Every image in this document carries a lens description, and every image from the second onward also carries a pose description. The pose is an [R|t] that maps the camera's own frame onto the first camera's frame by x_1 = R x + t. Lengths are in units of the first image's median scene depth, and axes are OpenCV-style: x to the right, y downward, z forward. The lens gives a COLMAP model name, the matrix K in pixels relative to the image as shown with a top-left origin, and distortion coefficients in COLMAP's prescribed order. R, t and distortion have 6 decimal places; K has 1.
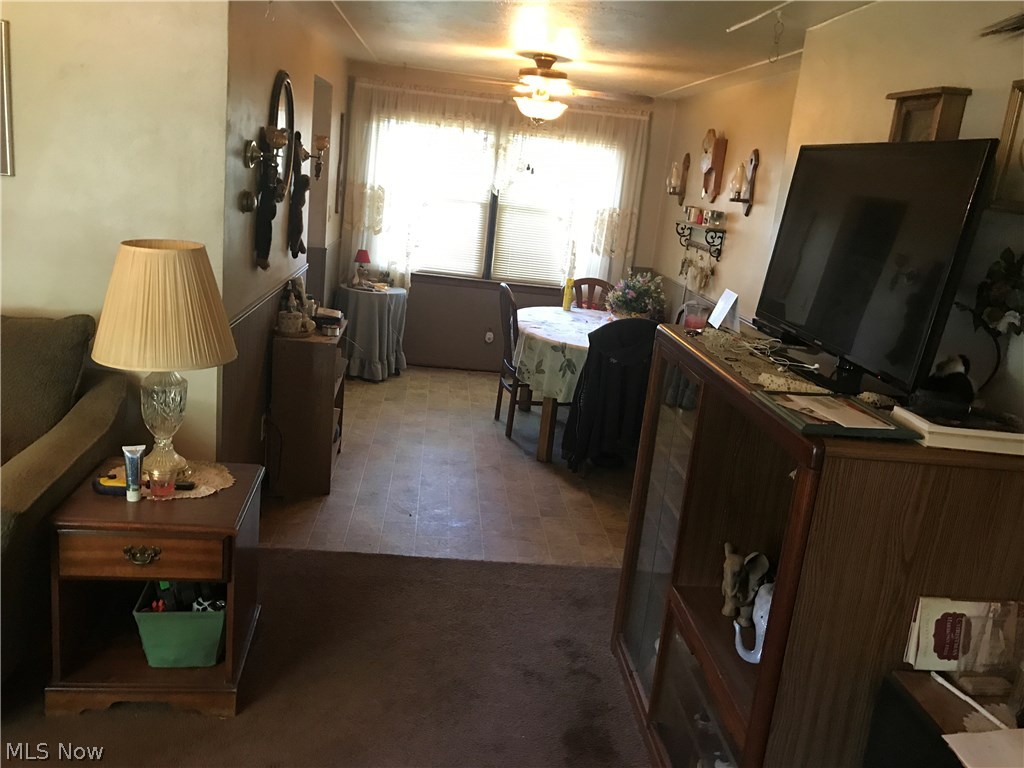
lens RADIAL K [[847.7, 0, 512.0], [0, 847.7, 384.0], [0, 0, 1]] dist [0.049311, -0.008882]
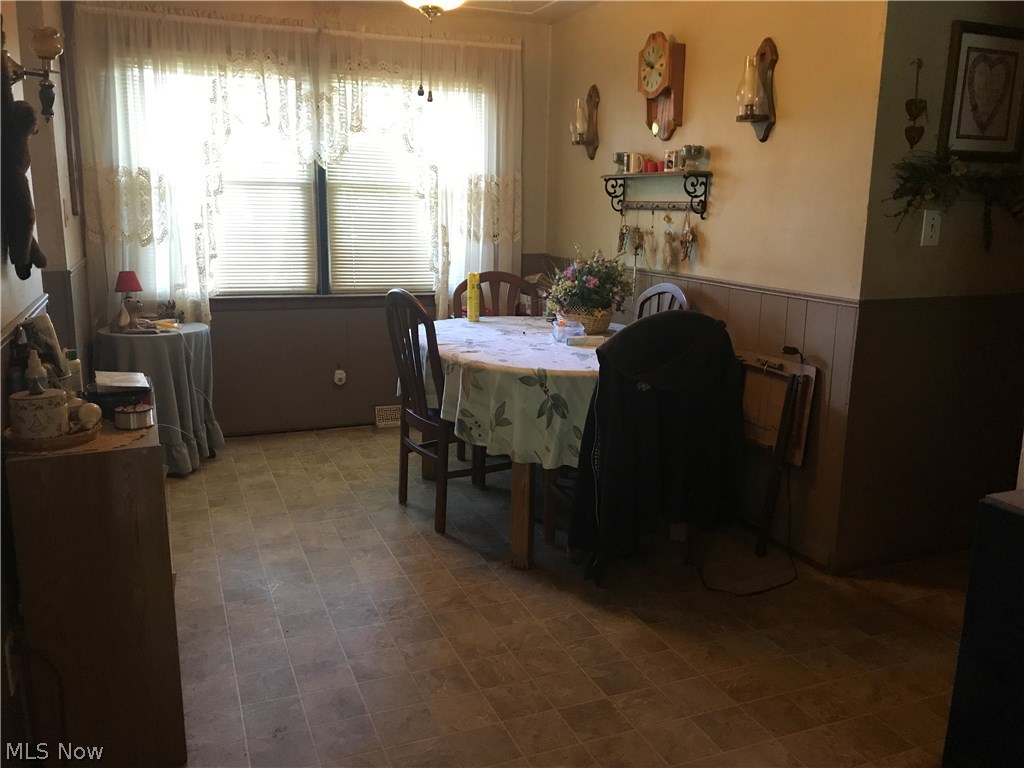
lens RADIAL K [[853.7, 0, 512.0], [0, 853.7, 384.0], [0, 0, 1]] dist [-0.005471, -0.004590]
pose [[0.948212, -0.151425, 0.279221, -0.102500], [0.157060, 0.987587, 0.002219, -0.034815], [-0.276091, 0.041750, 0.960224, 0.347707]]
